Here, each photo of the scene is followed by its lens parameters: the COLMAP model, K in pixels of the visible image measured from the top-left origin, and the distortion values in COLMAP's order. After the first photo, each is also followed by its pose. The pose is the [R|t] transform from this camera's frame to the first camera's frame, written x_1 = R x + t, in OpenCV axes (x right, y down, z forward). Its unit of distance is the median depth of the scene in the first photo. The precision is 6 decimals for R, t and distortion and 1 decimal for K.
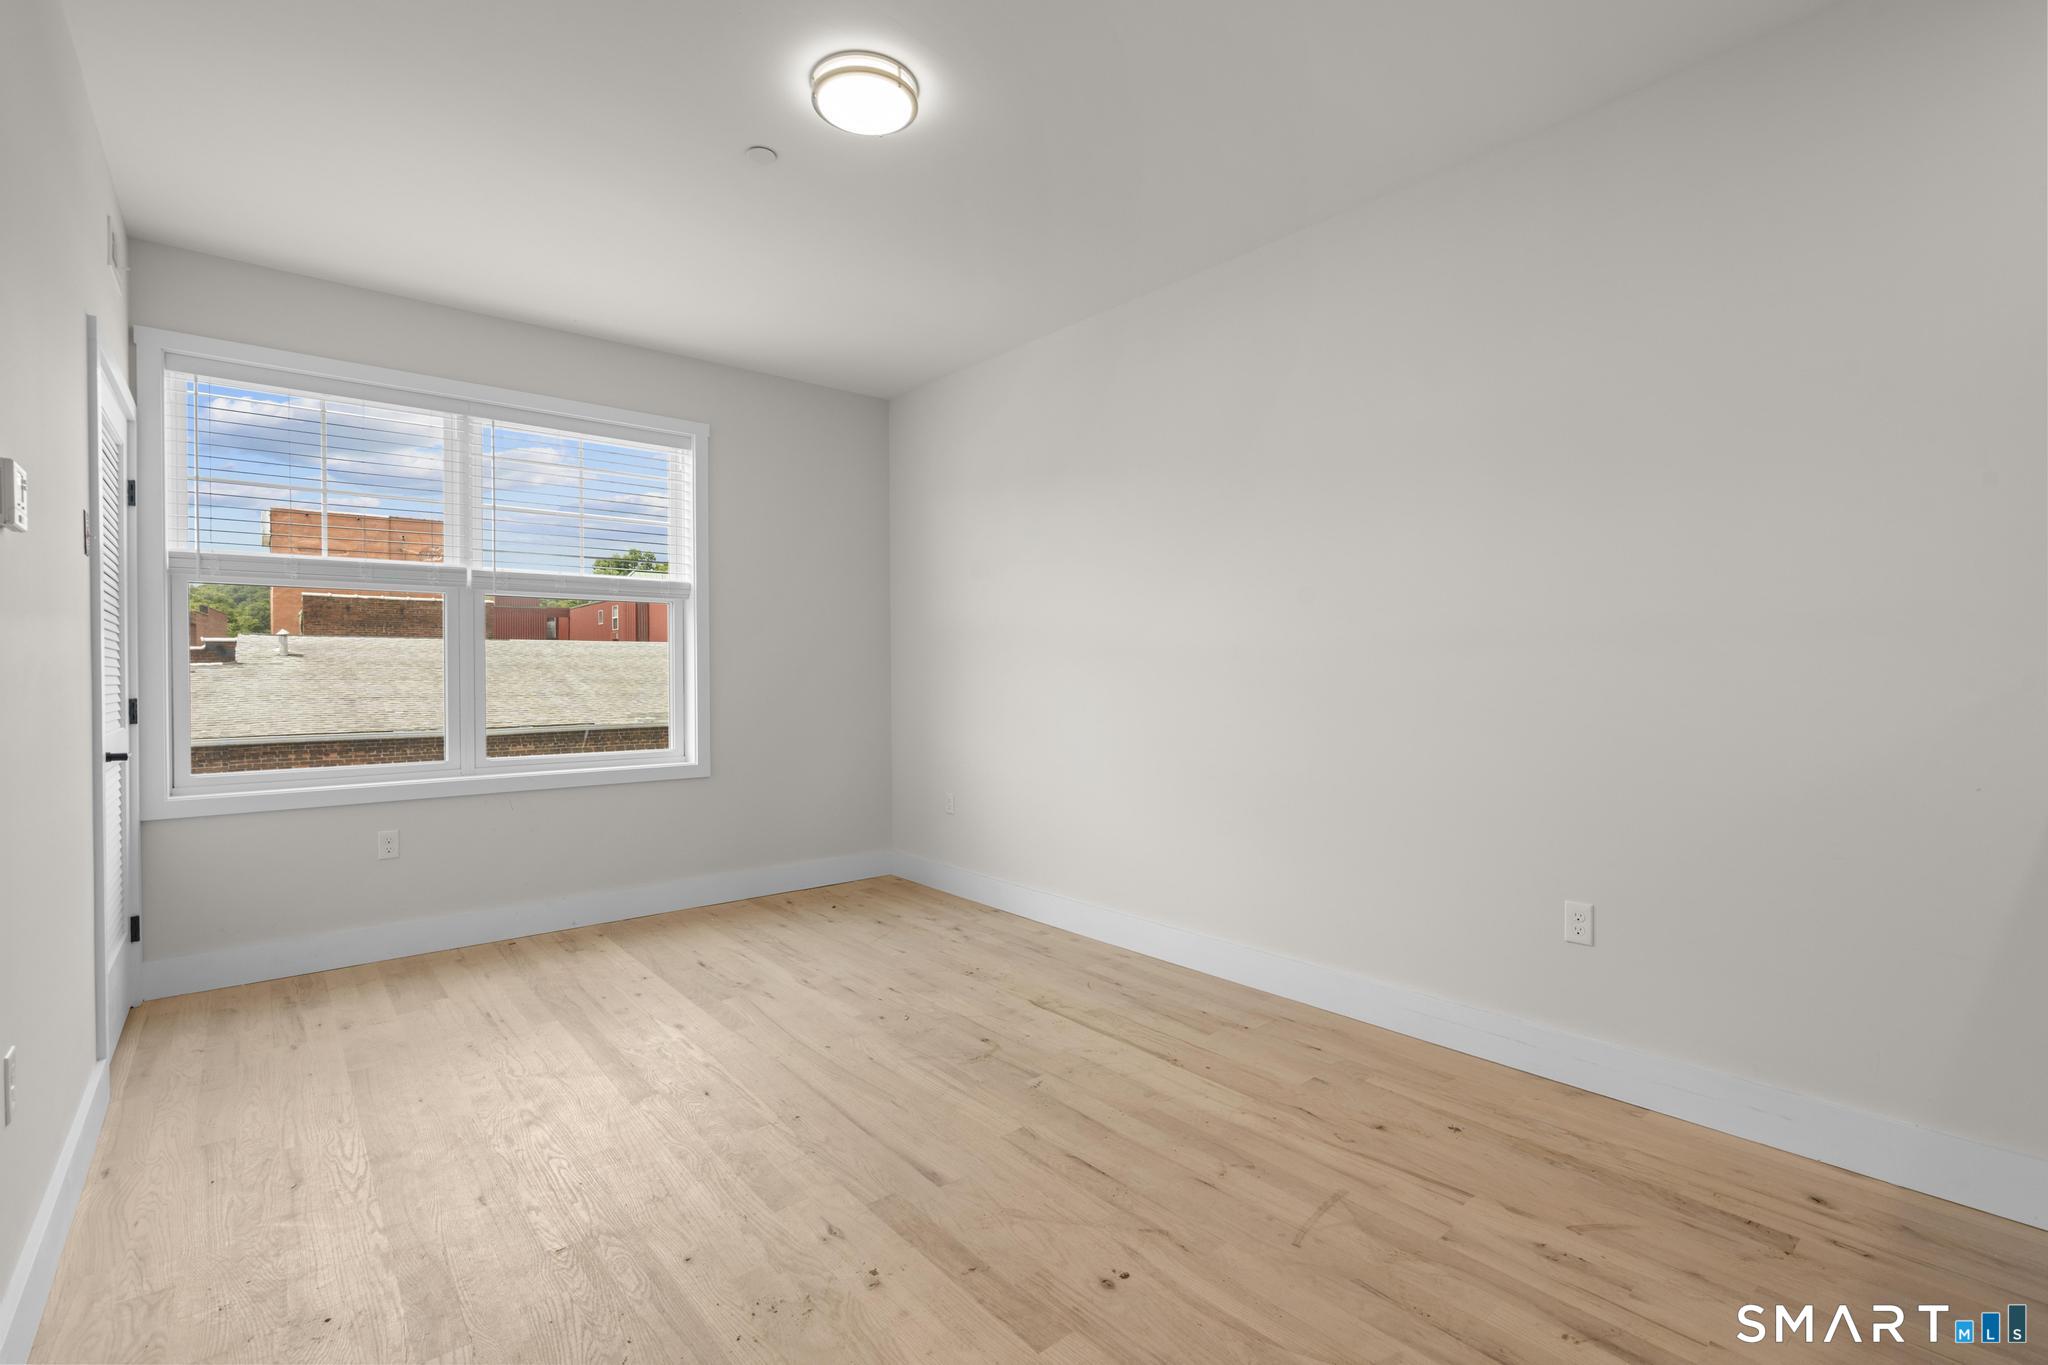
lens RADIAL K [[916.9, 0, 1016.0], [0, 916.9, 681.4], [0, 0, 1]] dist [-0.004268, 0.001944]
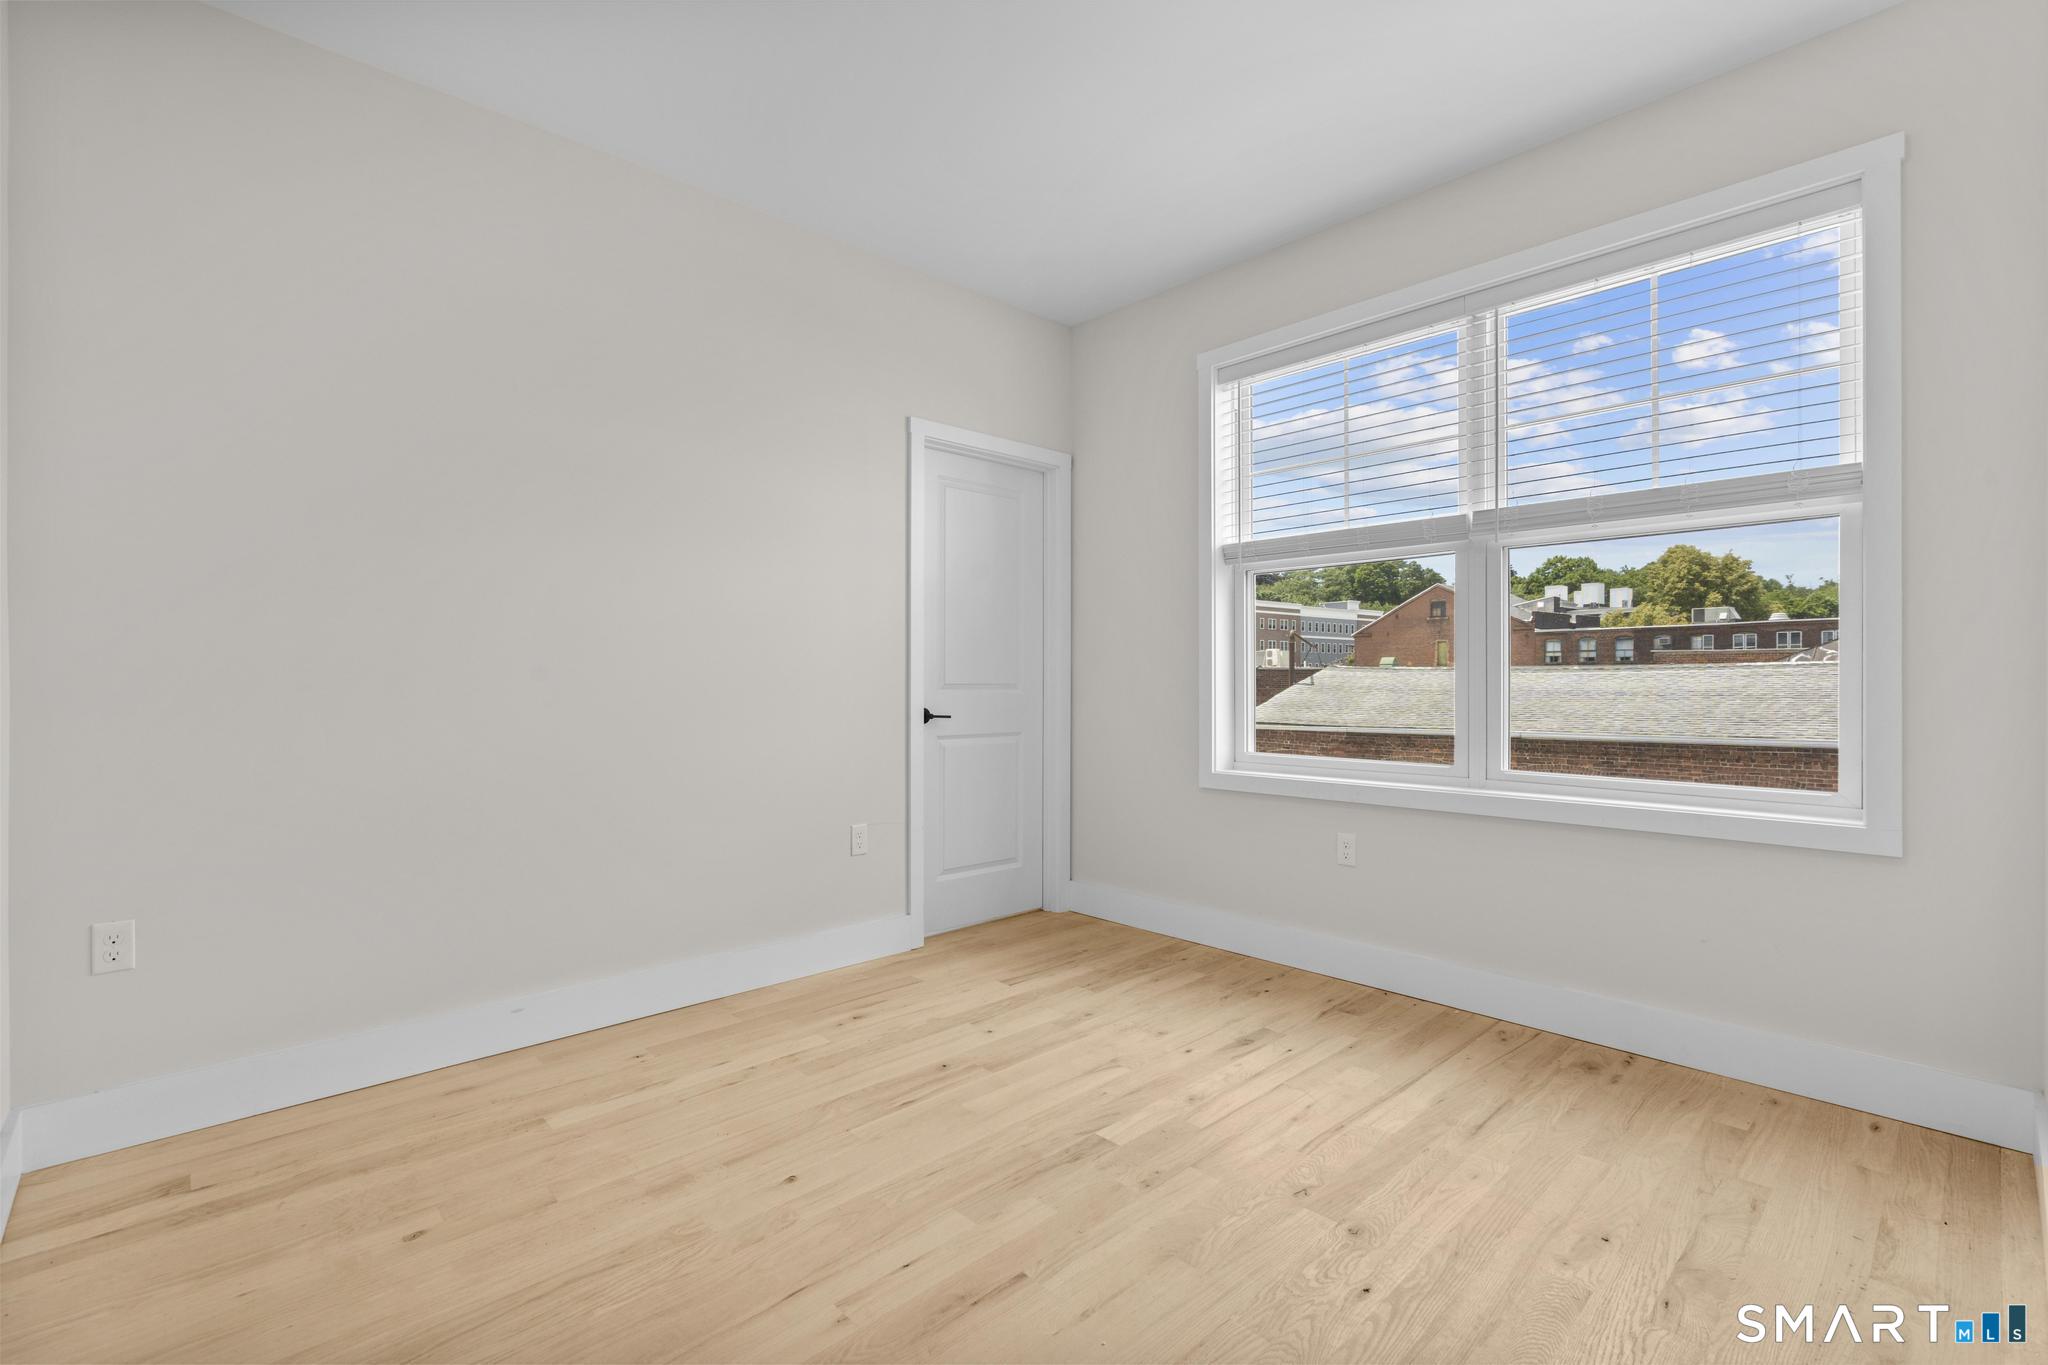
lens RADIAL K [[916.9, 0, 1024.6], [0, 916.9, 679.3], [0, 0, 1]] dist [-0.004268, 0.001944]
pose [[0.070462, -0.000727, -0.997514, 0.112383], [-0.014135, 0.999899, -0.001727, 0.016578], [0.997414, 0.014222, 0.070444, 0.500217]]
